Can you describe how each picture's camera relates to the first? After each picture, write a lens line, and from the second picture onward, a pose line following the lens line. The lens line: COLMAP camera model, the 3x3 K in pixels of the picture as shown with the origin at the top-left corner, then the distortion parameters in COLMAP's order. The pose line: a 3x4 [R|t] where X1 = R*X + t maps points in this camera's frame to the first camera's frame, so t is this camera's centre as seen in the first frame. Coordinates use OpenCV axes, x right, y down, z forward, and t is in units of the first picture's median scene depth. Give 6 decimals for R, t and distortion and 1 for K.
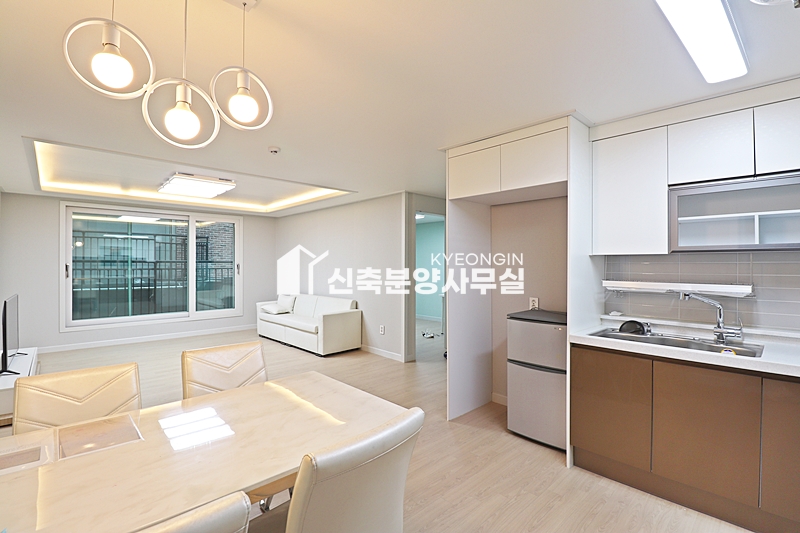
lens RADIAL K [[367.7, 0, 399.7], [0, 367.7, 263.7], [0, 0, 1]] dist [-0.002099, -0.013161]
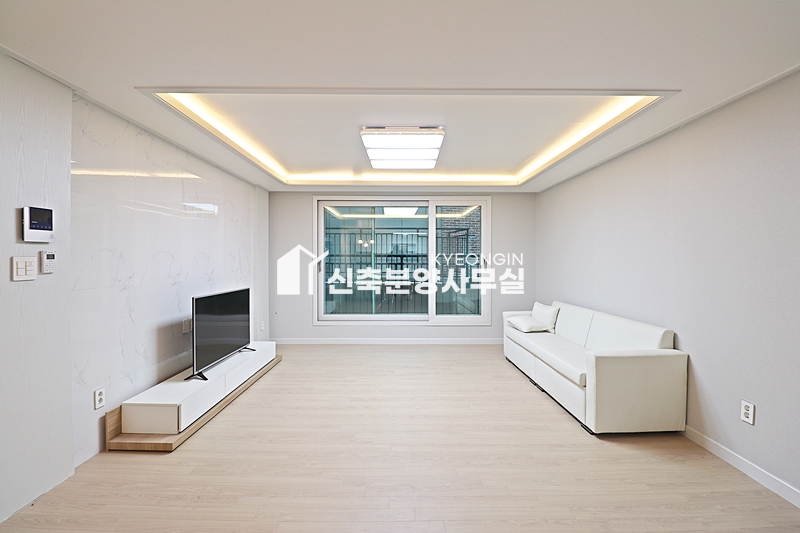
lens RADIAL K [[367.7, 0, 399.7], [0, 367.7, 263.7], [0, 0, 1]] dist [-0.002099, -0.013161]
pose [[0.729191, 0.007983, -0.684264, -0.047527], [-0.000373, 0.999936, 0.011268, 0.004467], [0.684310, -0.007962, 0.729147, 0.357172]]
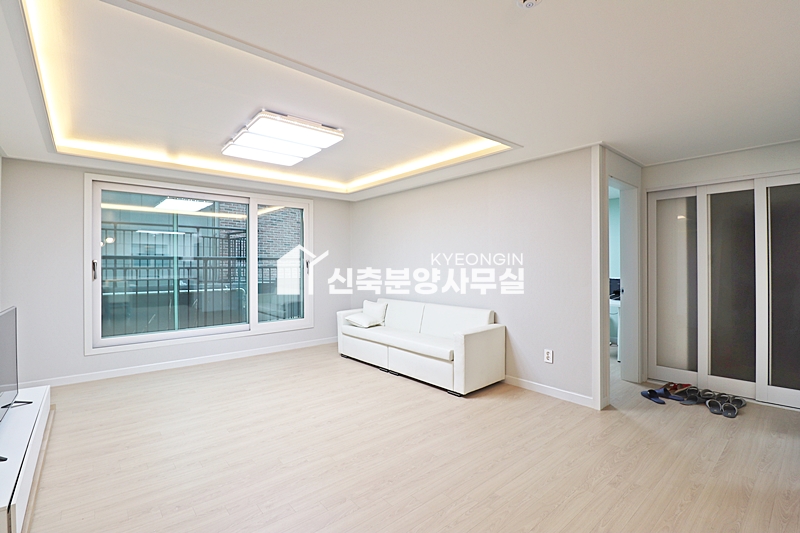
lens RADIAL K [[367.7, 0, 399.7], [0, 367.7, 263.7], [0, 0, 1]] dist [-0.002099, -0.013161]
pose [[0.998719, -0.004372, -0.050414, -0.236308], [0.004373, 0.999990, -0.000097, 0.008864], [0.050414, -0.000123, 0.998728, 0.266681]]
